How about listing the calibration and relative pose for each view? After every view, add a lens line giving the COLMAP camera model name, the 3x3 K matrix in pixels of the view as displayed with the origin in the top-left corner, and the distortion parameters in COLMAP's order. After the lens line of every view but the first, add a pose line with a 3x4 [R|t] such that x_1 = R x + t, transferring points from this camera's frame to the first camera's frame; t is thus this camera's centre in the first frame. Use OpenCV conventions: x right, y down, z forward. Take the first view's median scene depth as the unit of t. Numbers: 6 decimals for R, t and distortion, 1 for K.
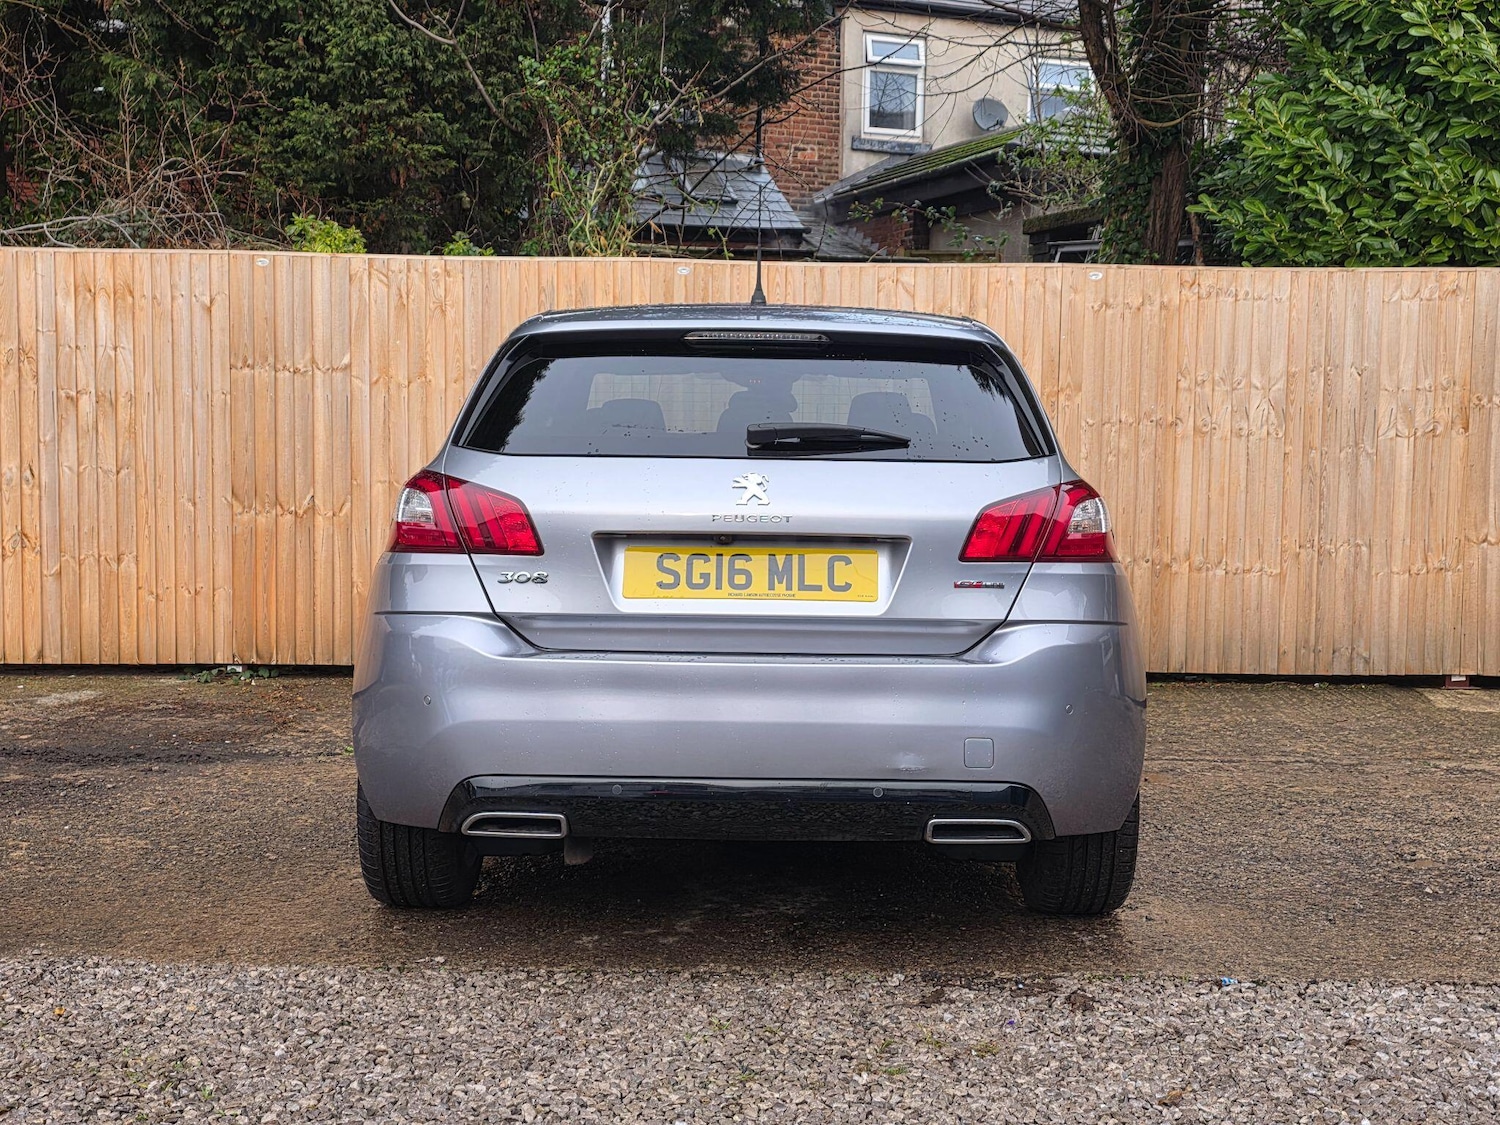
lens RADIAL K [[1853.7, 0, 784.5], [0, 1853.7, 547.0], [0, 0, 1]] dist [0.081324, 0.000000]
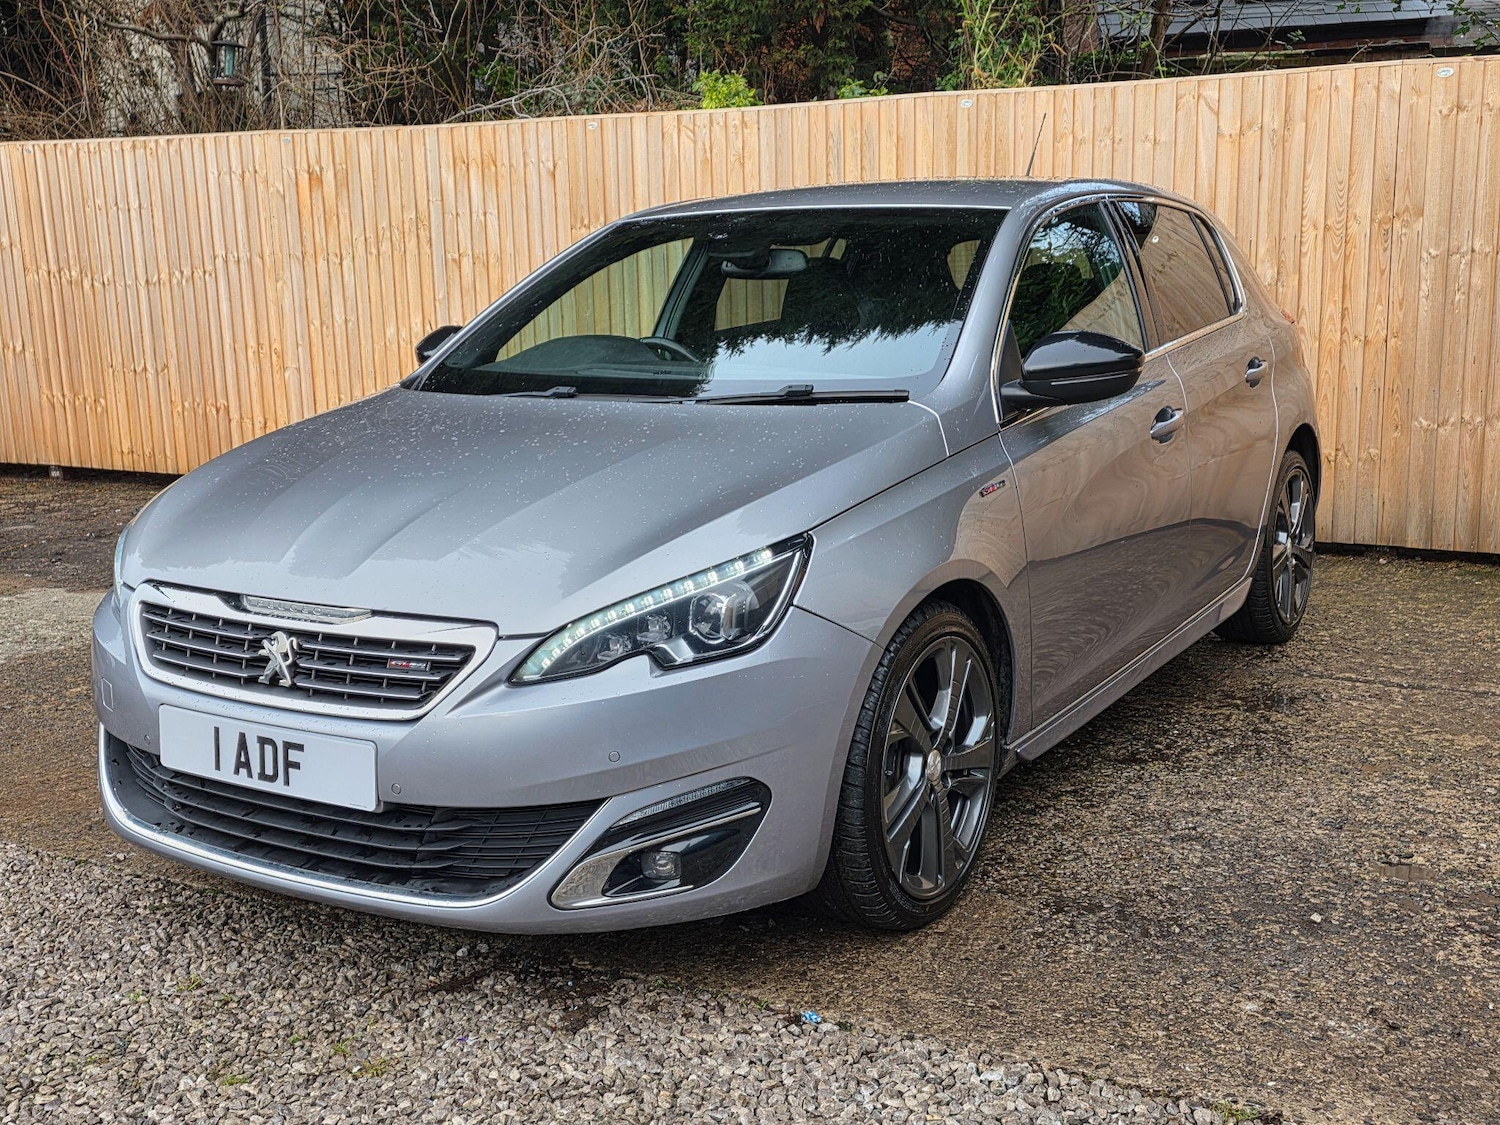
lens RADIAL K [[1665.3, 0, 745.3], [0, 1665.3, 550.6], [0, 0, 1]] dist [0.068763, 0.000000]
pose [[0.881434, 0.055747, -0.469006, 0.256584], [0.001610, 0.992649, 0.121015, -0.026858], [0.472304, -0.107422, 0.874865, 0.177032]]
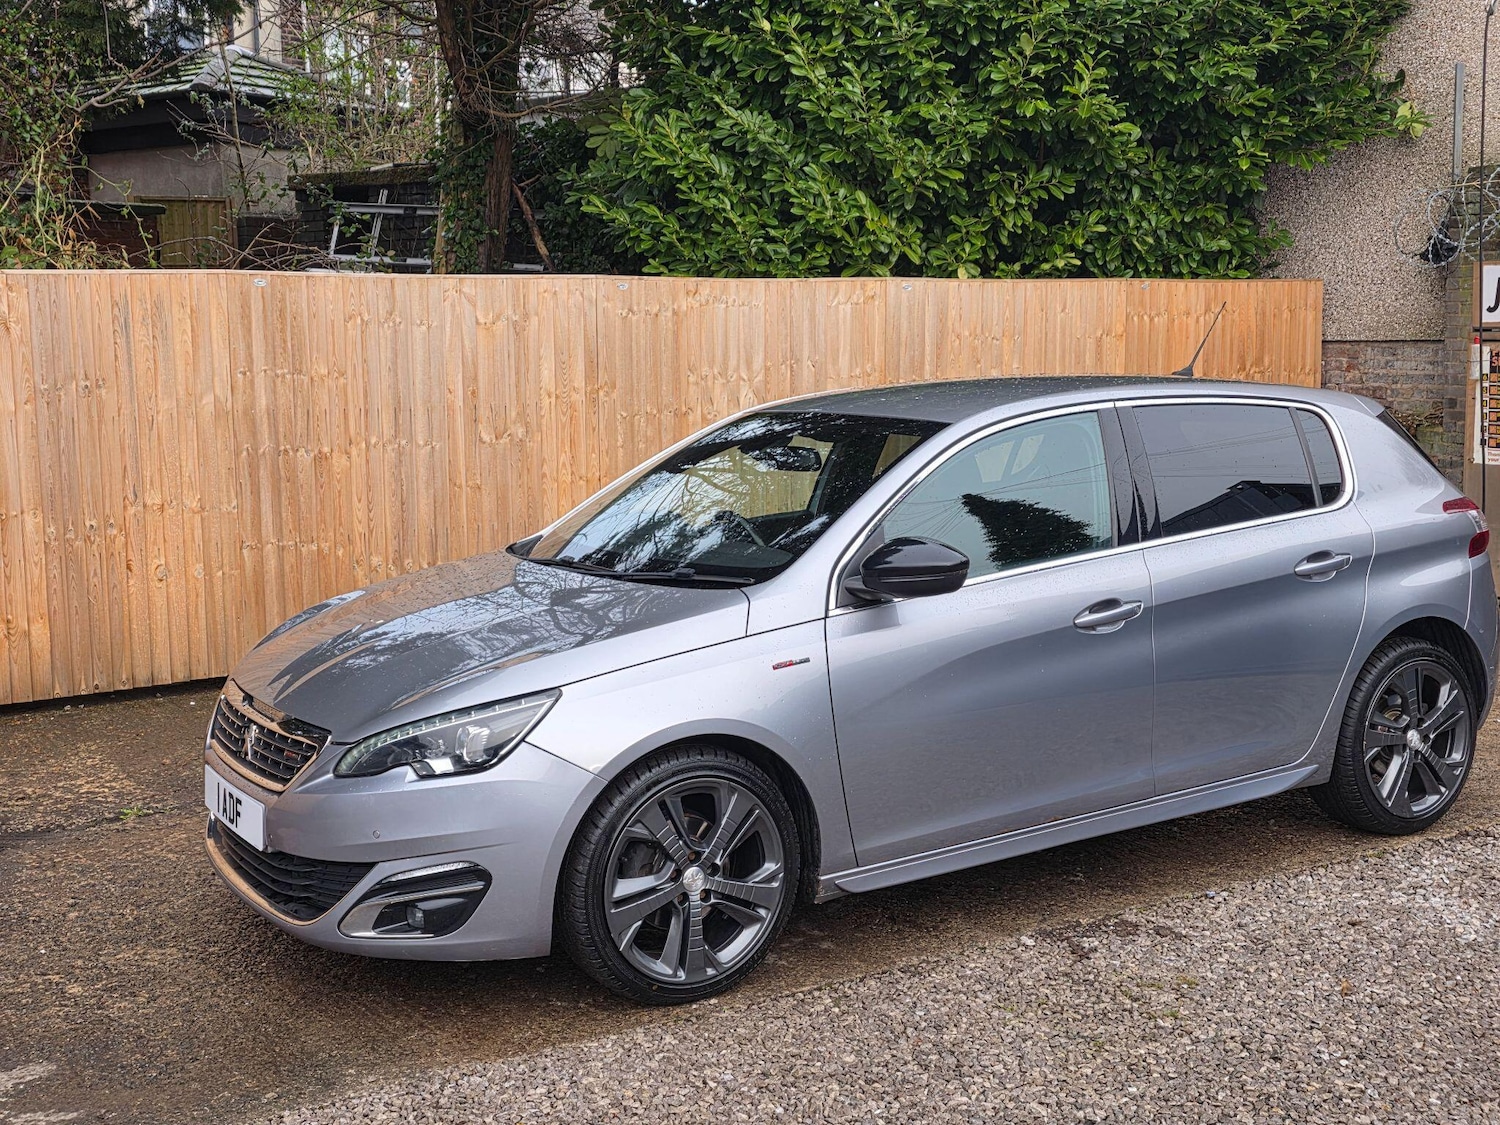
lens RADIAL K [[1753.1, 0, 745.3], [0, 1753.1, 556.0], [0, 0, 1]] dist [0.091813, 0.000000]
pose [[0.855178, -0.088406, 0.510740, -0.331575], [0.052496, 0.995053, 0.084340, -0.068041], [-0.515670, -0.045314, 0.855588, 0.034135]]
